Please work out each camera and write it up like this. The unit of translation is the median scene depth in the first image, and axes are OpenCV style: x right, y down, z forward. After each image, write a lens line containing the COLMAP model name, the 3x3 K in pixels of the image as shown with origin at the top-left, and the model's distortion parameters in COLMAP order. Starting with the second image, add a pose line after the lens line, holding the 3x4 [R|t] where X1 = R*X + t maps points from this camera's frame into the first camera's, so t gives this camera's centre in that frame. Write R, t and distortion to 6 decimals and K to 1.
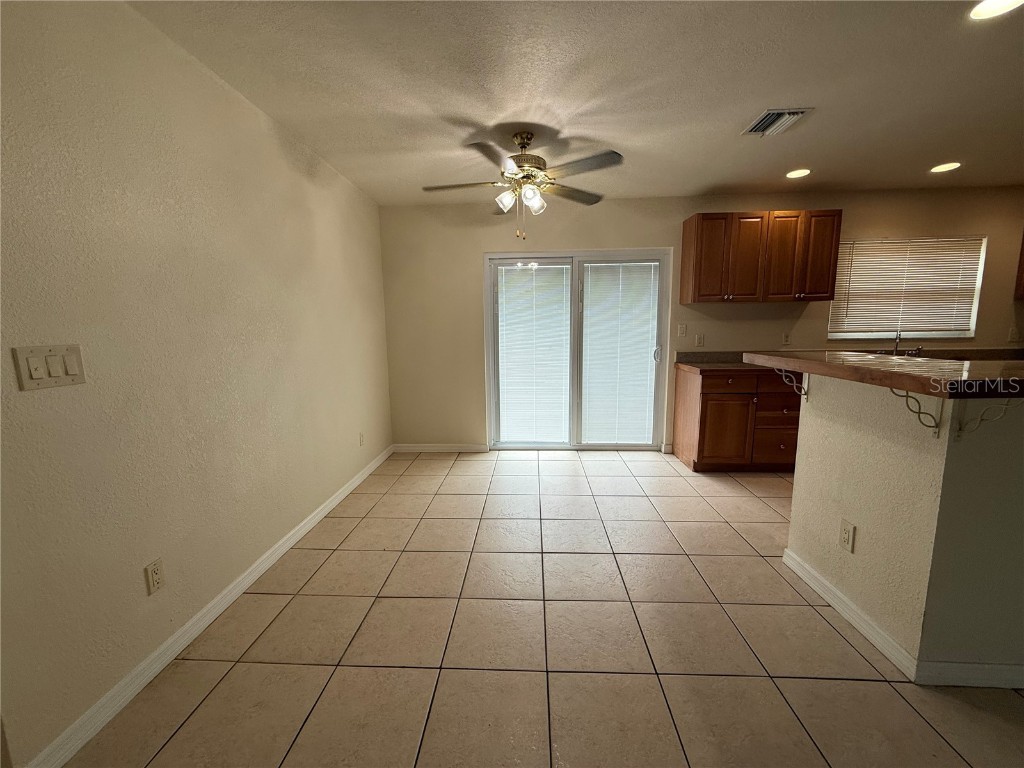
lens RADIAL K [[406.0, 0, 508.2], [0, 406.0, 379.2], [0, 0, 1]] dist [0.003770, -0.001908]
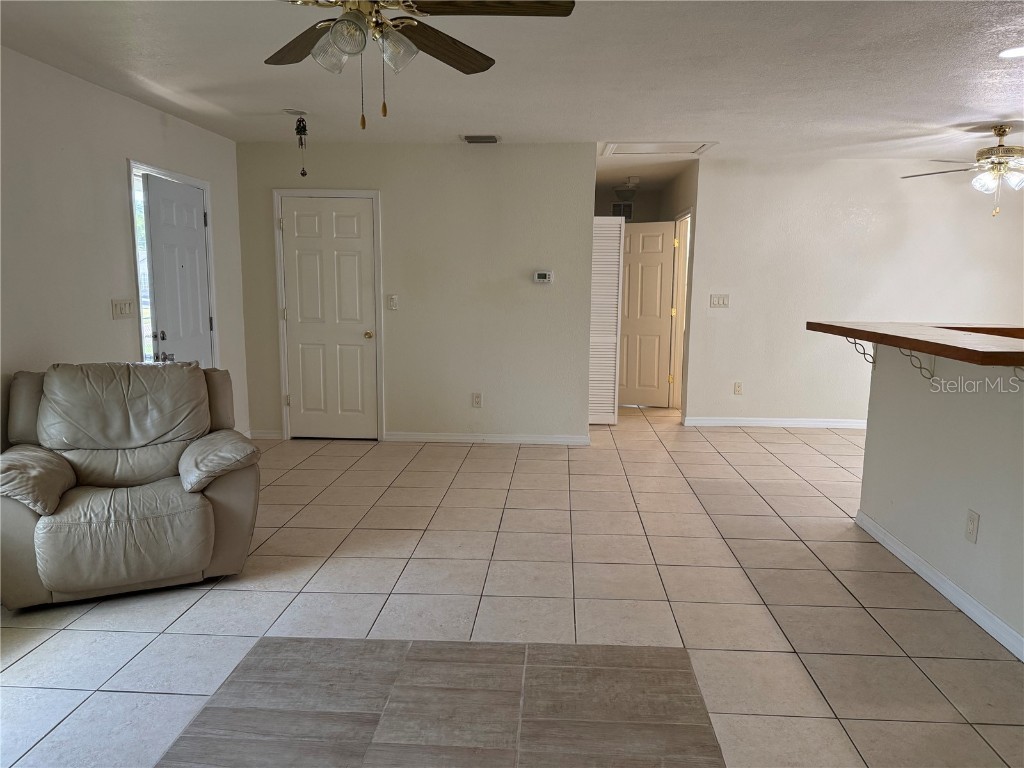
lens RADIAL K [[725.2, 0, 511.7], [0, 725.2, 391.6], [0, 0, 1]] dist [0.051762, -0.067789]
pose [[-0.006131, 0.162965, -0.986613, 1.544539], [-0.141364, 0.976582, 0.162186, -0.012177], [0.989939, 0.140465, 0.017050, -0.193096]]
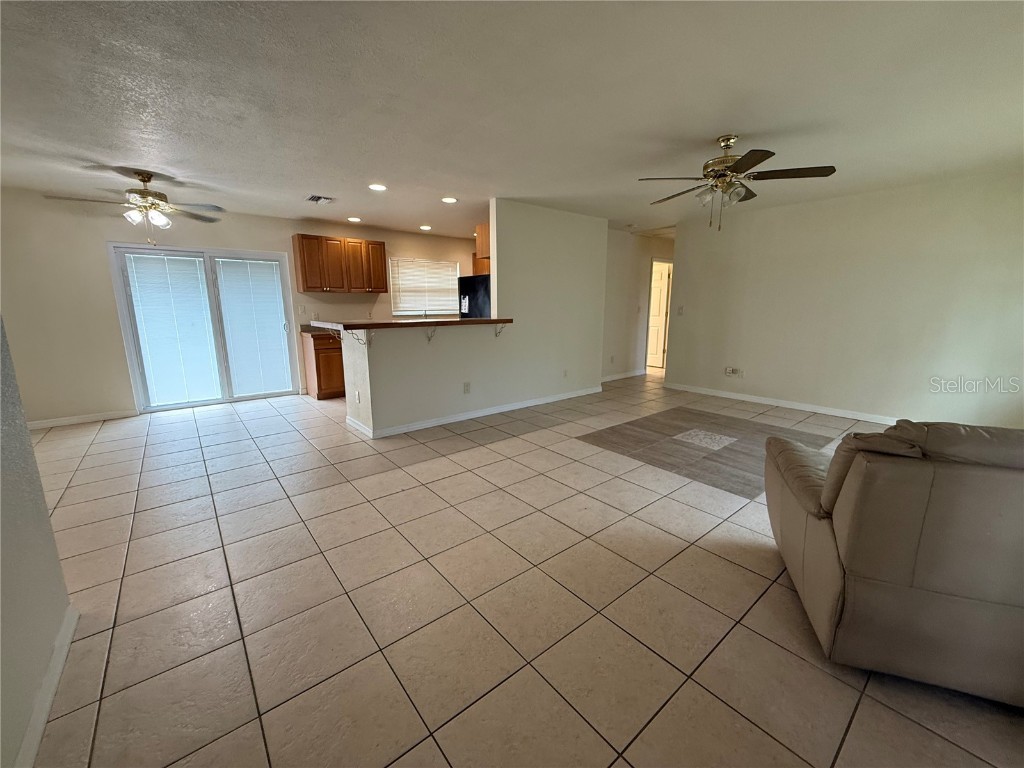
lens RADIAL K [[406.0, 0, 510.2], [0, 406.0, 381.4], [0, 0, 1]] dist [0.003770, -0.001908]
pose [[0.734707, -0.118022, 0.668040, -0.040750], [0.082898, 0.992990, 0.084260, 0.085139], [-0.673301, -0.006527, 0.739340, -0.676542]]
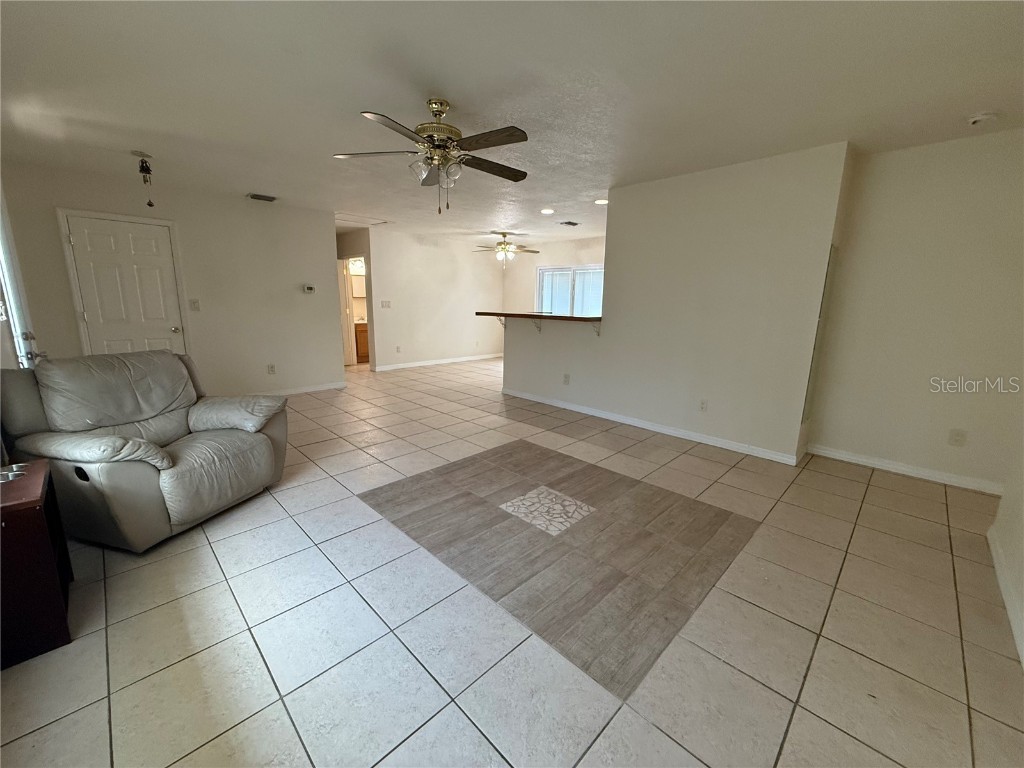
lens RADIAL K [[406.0, 0, 513.3], [0, 406.0, 386.3], [0, 0, 1]] dist [0.003770, -0.001908]
pose [[0.746497, 0.161026, -0.645611, 1.492987], [-0.114059, 0.986881, 0.114263, 0.089819], [0.655540, -0.011660, 0.755070, -0.797666]]
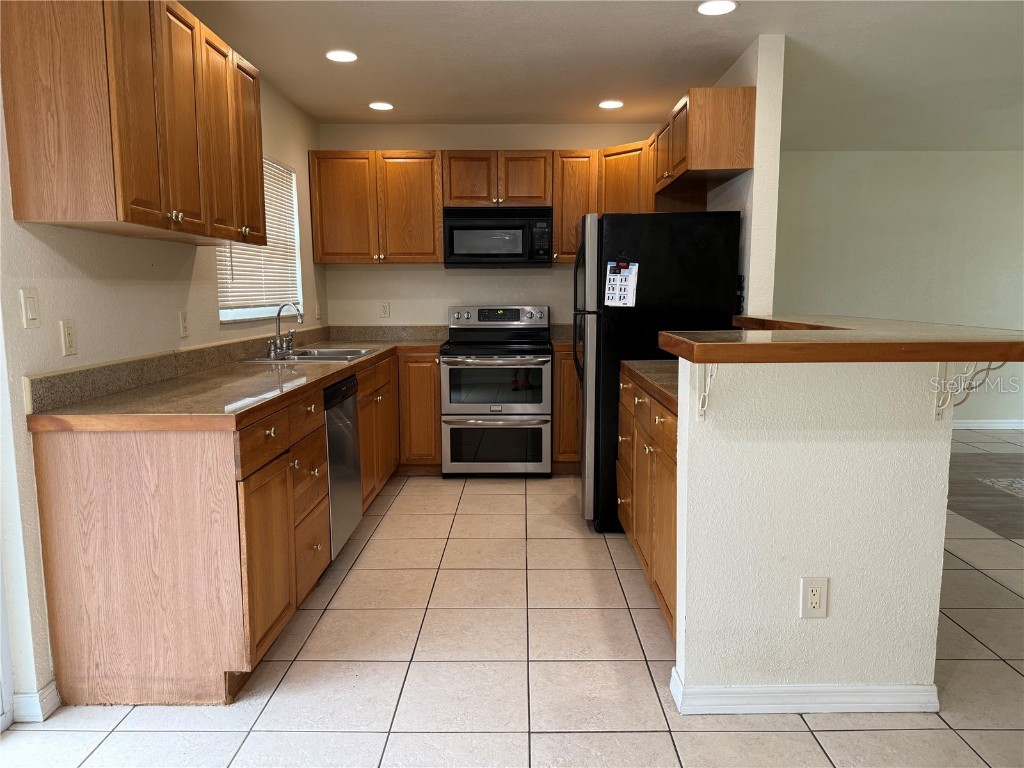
lens RADIAL K [[725.2, 0, 514.0], [0, 725.2, 386.5], [0, 0, 1]] dist [0.051762, -0.067789]
pose [[-0.048239, -0.115528, 0.992132, -0.154887], [0.133786, 0.983591, 0.121038, -0.087199], [-0.989835, 0.138572, -0.031991, 0.735078]]
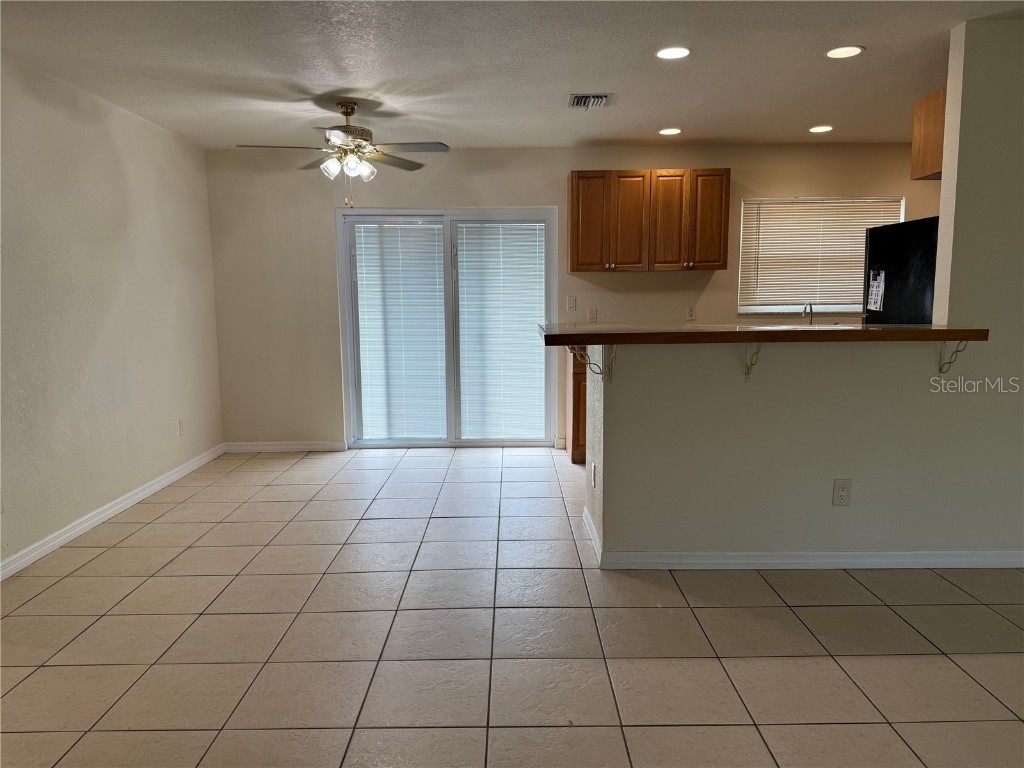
lens RADIAL K [[725.2, 0, 517.1], [0, 725.2, 385.6], [0, 0, 1]] dist [0.051762, -0.067789]
pose [[0.998072, -0.003394, 0.061981, 0.238768], [0.003696, 0.999982, -0.004745, 0.065671], [-0.061964, 0.004965, 0.998066, -0.558567]]
